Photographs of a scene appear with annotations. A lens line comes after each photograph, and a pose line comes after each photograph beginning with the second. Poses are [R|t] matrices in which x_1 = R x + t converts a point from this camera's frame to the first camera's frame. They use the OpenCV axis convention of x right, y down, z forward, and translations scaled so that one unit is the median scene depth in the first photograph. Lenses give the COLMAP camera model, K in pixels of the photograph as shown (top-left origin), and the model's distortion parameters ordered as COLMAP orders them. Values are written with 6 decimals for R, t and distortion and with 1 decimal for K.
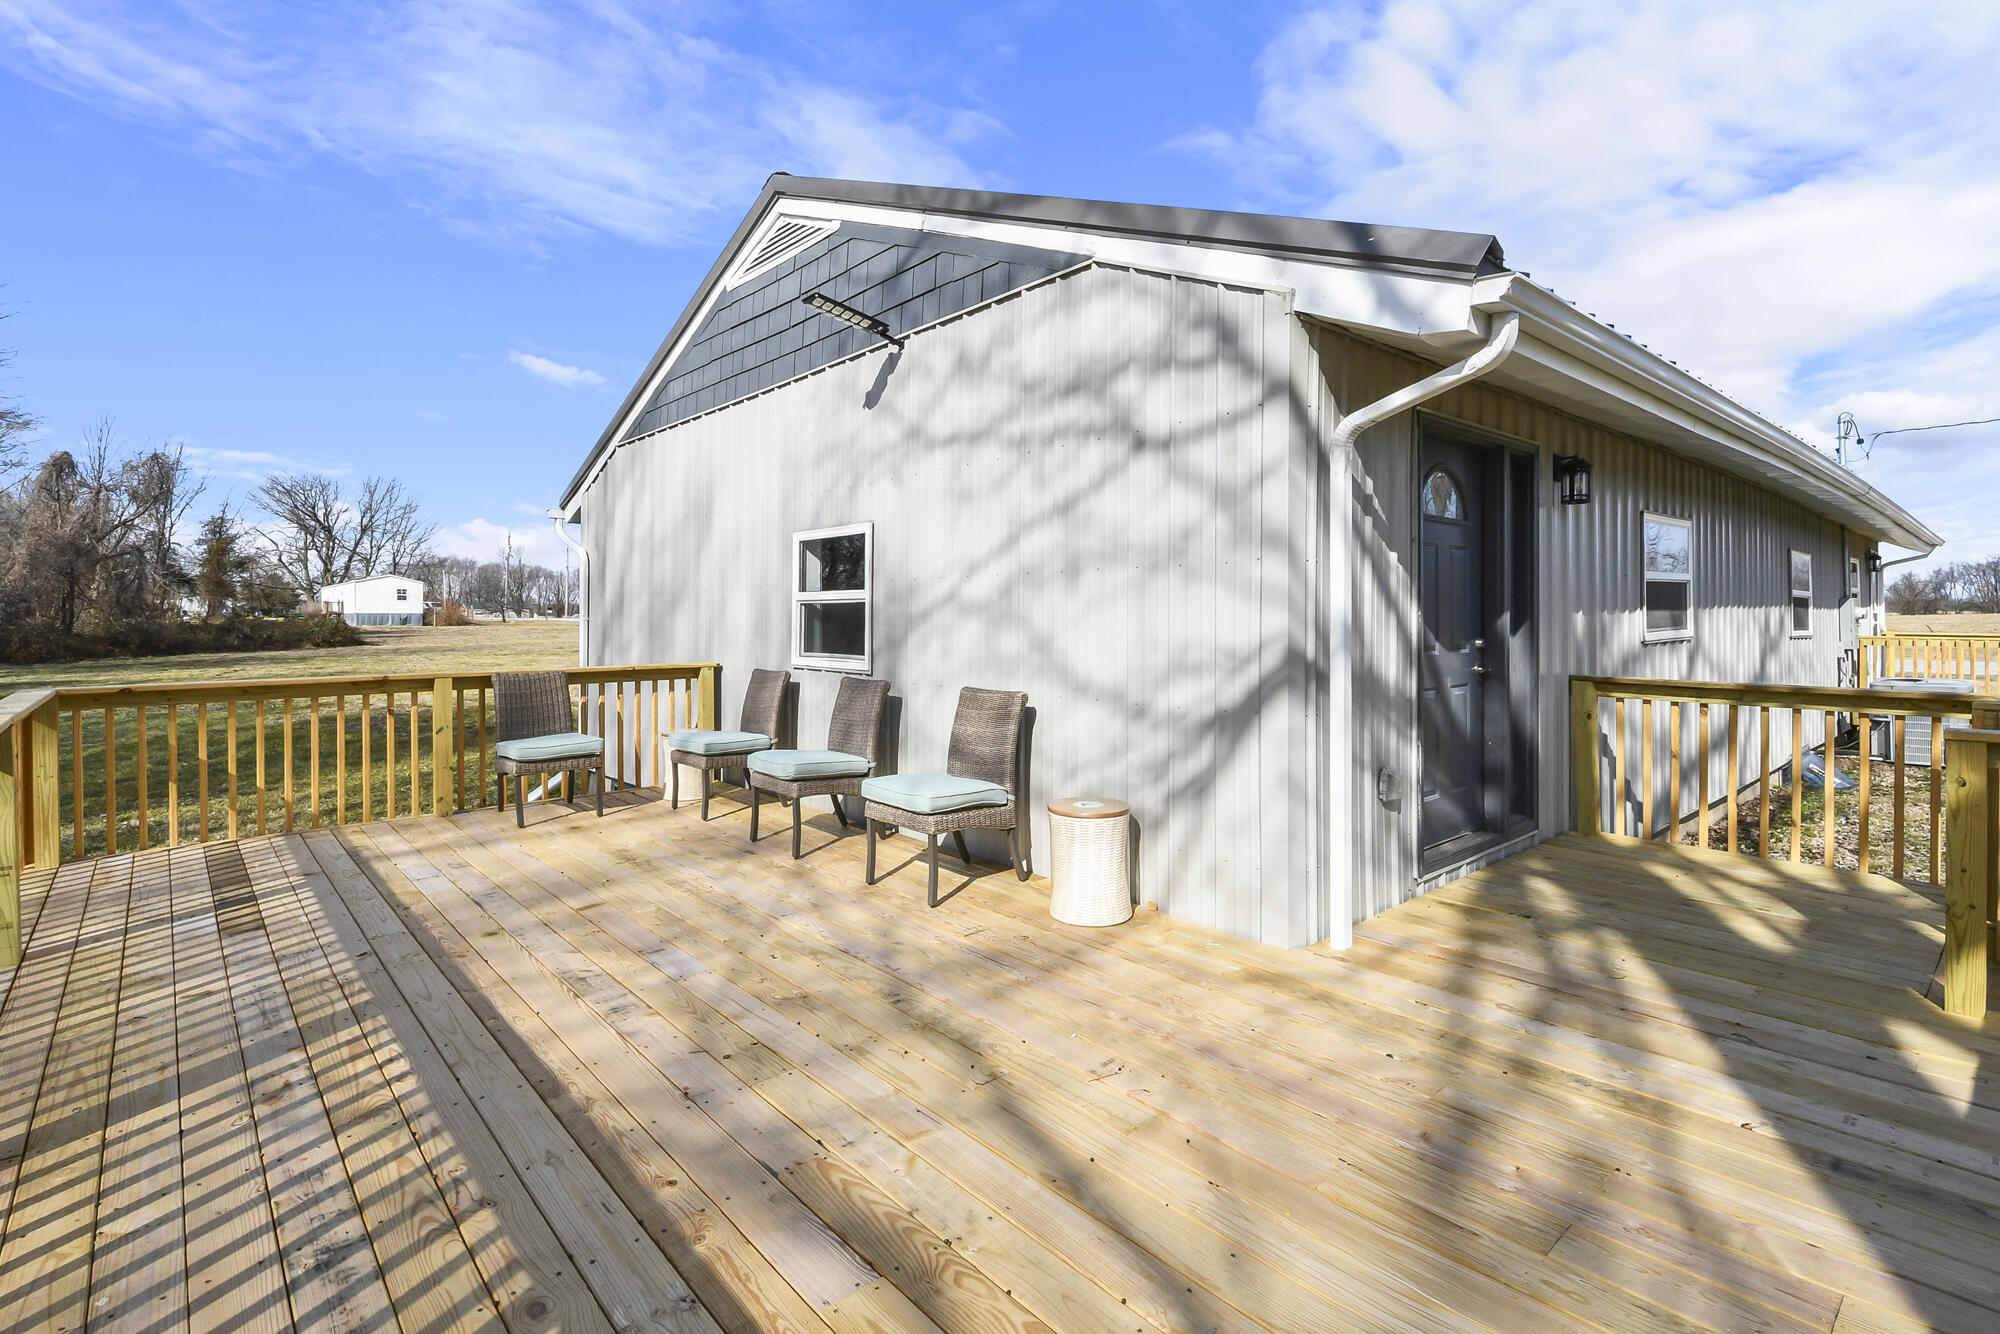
lens RADIAL K [[977.6, 0, 952.6], [0, 977.6, 609.7], [0, 0, 1]] dist [0.000685, -0.010717]
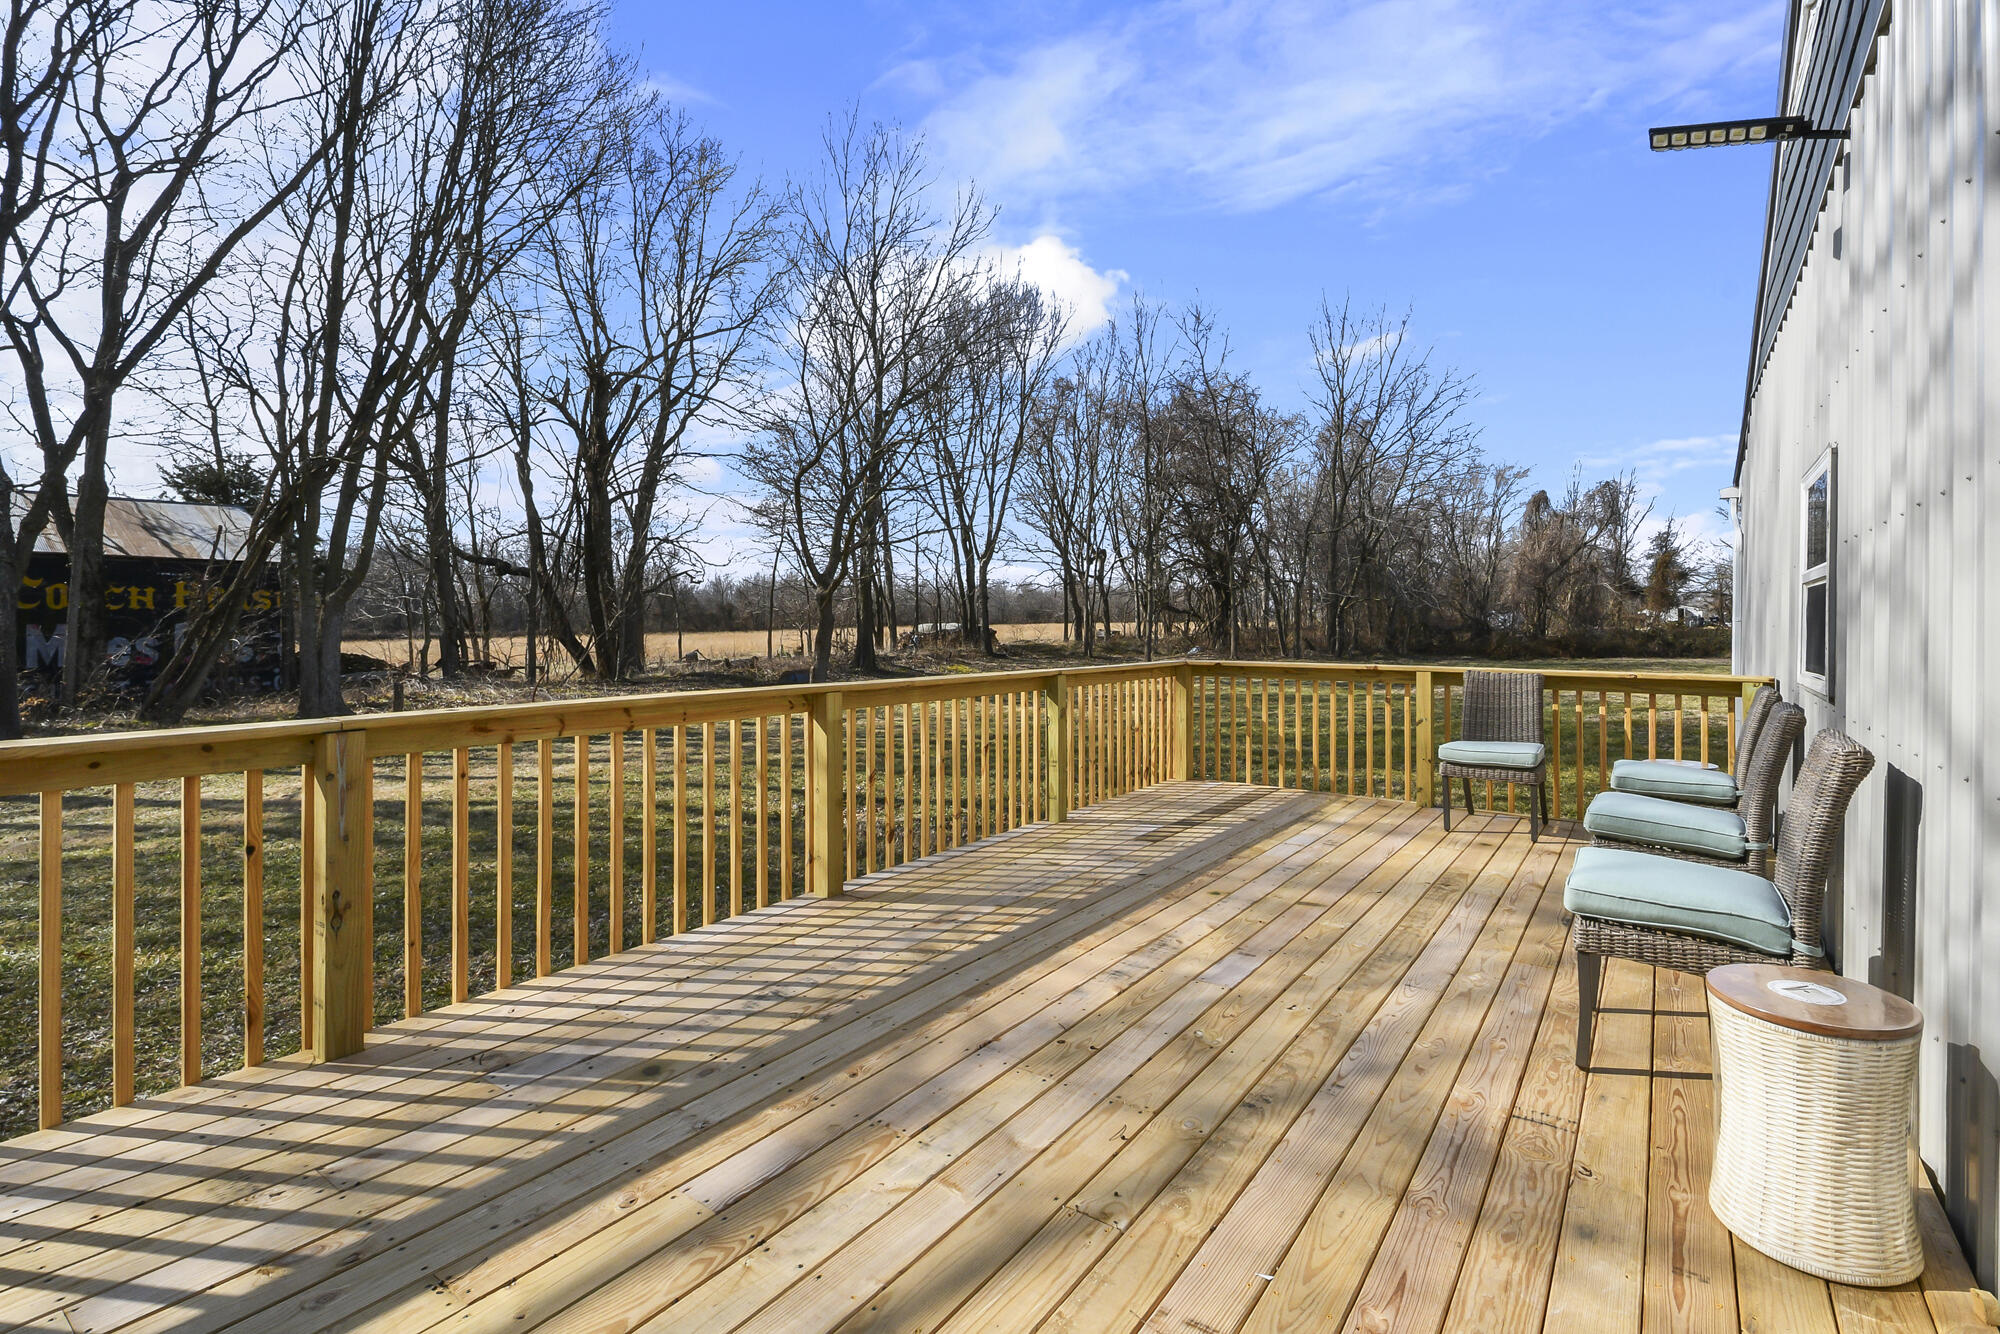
lens RADIAL K [[897.8, 0, 988.9], [0, 897.8, 618.8], [0, 0, 1]] dist [0.034191, -0.025616]
pose [[0.234204, 0.000202, -0.972188, 0.485665], [-0.002366, 0.999997, -0.000362, 0.026038], [0.972185, 0.002385, 0.234203, 0.548603]]
